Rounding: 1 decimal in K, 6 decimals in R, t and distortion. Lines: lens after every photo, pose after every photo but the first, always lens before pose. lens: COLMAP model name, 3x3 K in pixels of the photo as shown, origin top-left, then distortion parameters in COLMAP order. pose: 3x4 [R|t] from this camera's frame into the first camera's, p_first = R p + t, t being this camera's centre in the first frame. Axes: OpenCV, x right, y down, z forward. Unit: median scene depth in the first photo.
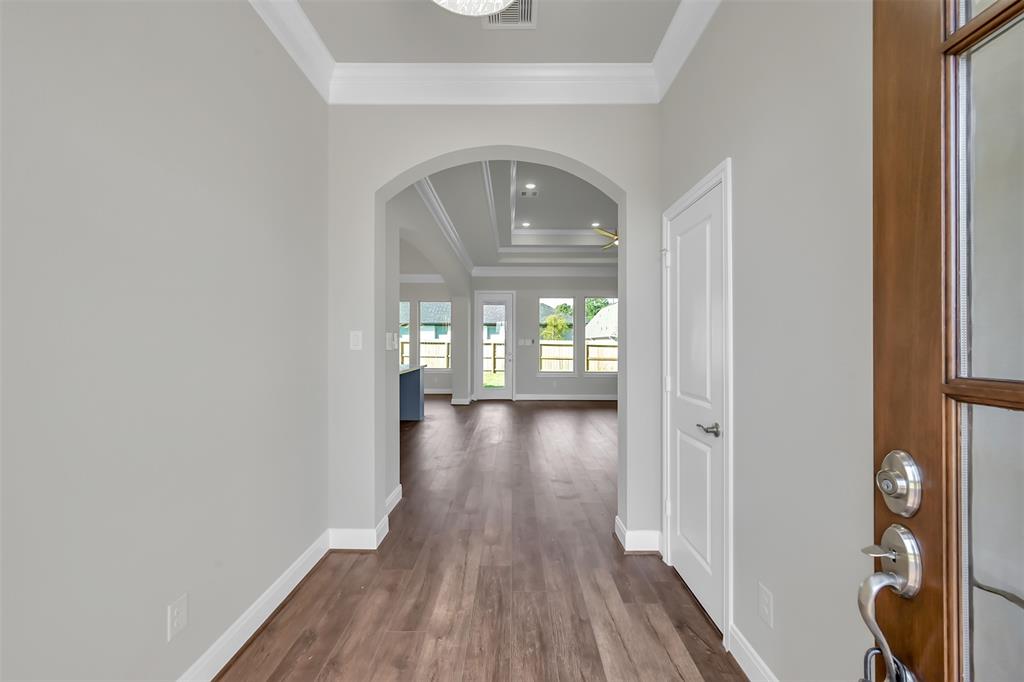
lens RADIAL K [[405.3, 0, 509.0], [0, 405.3, 341.2], [0, 0, 1]] dist [-0.002552, 0.000260]
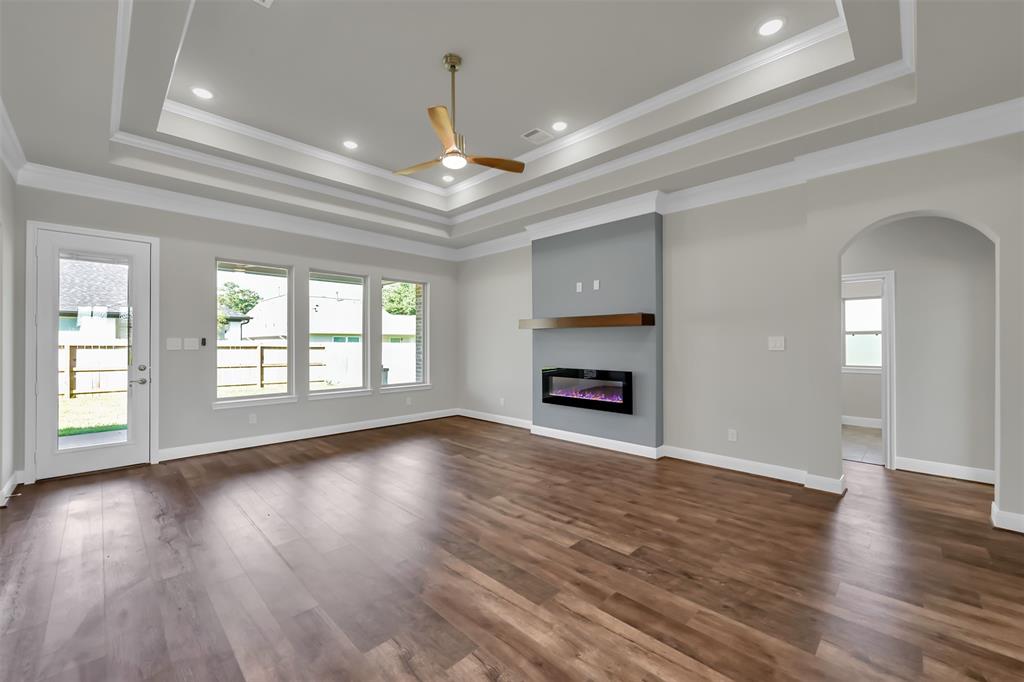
lens RADIAL K [[405.3, 0, 520.0], [0, 405.3, 340.6], [0, 0, 1]] dist [-0.002552, 0.000260]
pose [[0.680840, -0.002351, 0.732428, -0.044871], [0.003627, 0.999993, -0.000161, 0.000501], [-0.732423, 0.002766, 0.680844, 0.345895]]
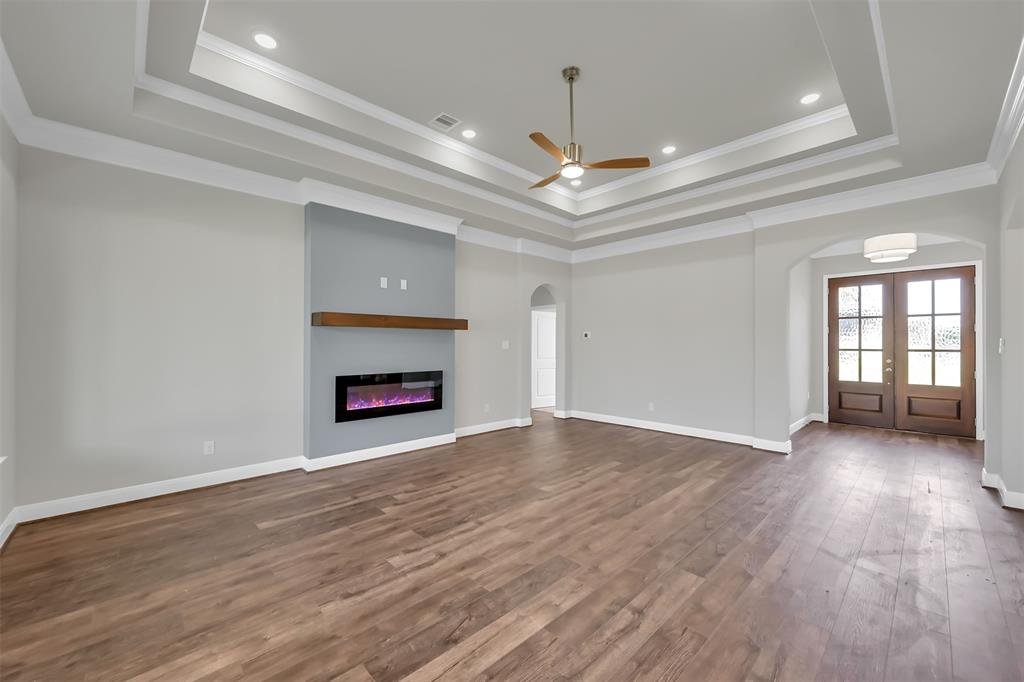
lens RADIAL K [[405.3, 0, 510.2], [0, 405.3, 342.9], [0, 0, 1]] dist [-0.002552, 0.000260]
pose [[-0.704616, 0.000054, 0.709589, -0.045045], [-0.003500, 0.999988, -0.003552, 0.001294], [-0.709580, -0.004986, -0.704607, 0.523996]]
